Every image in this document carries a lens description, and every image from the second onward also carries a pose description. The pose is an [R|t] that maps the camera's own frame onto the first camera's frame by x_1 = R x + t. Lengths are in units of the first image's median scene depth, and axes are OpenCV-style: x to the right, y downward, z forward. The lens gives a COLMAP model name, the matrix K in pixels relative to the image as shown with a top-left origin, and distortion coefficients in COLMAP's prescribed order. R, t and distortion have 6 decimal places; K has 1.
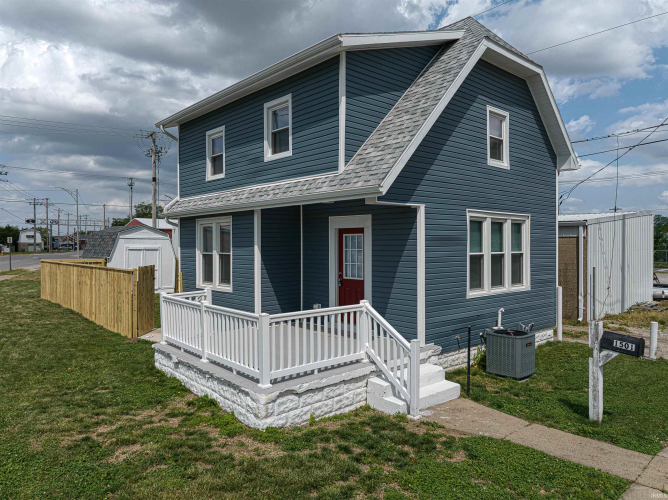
lens RADIAL K [[479.9, 0, 334.0], [0, 479.9, 250.0], [0, 0, 1]] dist [-0.023249, -0.001946]
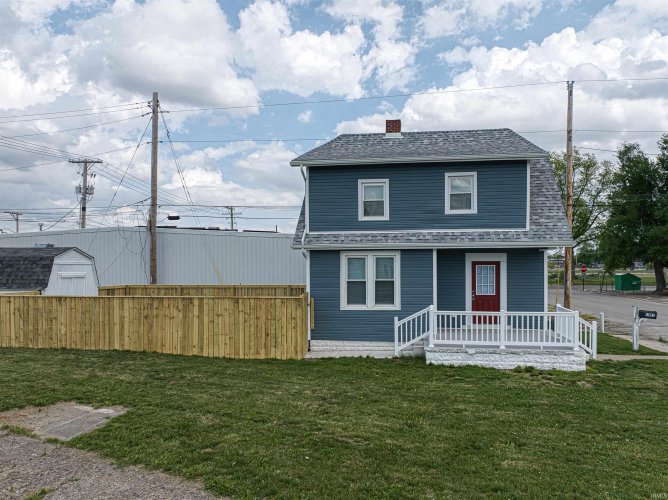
lens RADIAL K [[515.5, 0, 349.5], [0, 515.5, 269.4], [0, 0, 1]] dist [-0.004053, -0.001260]
pose [[0.750824, -0.002462, 0.660497, -1.384035], [0.007873, 0.999955, -0.005222, -0.014744], [-0.660455, 0.009121, 0.750810, 0.046960]]
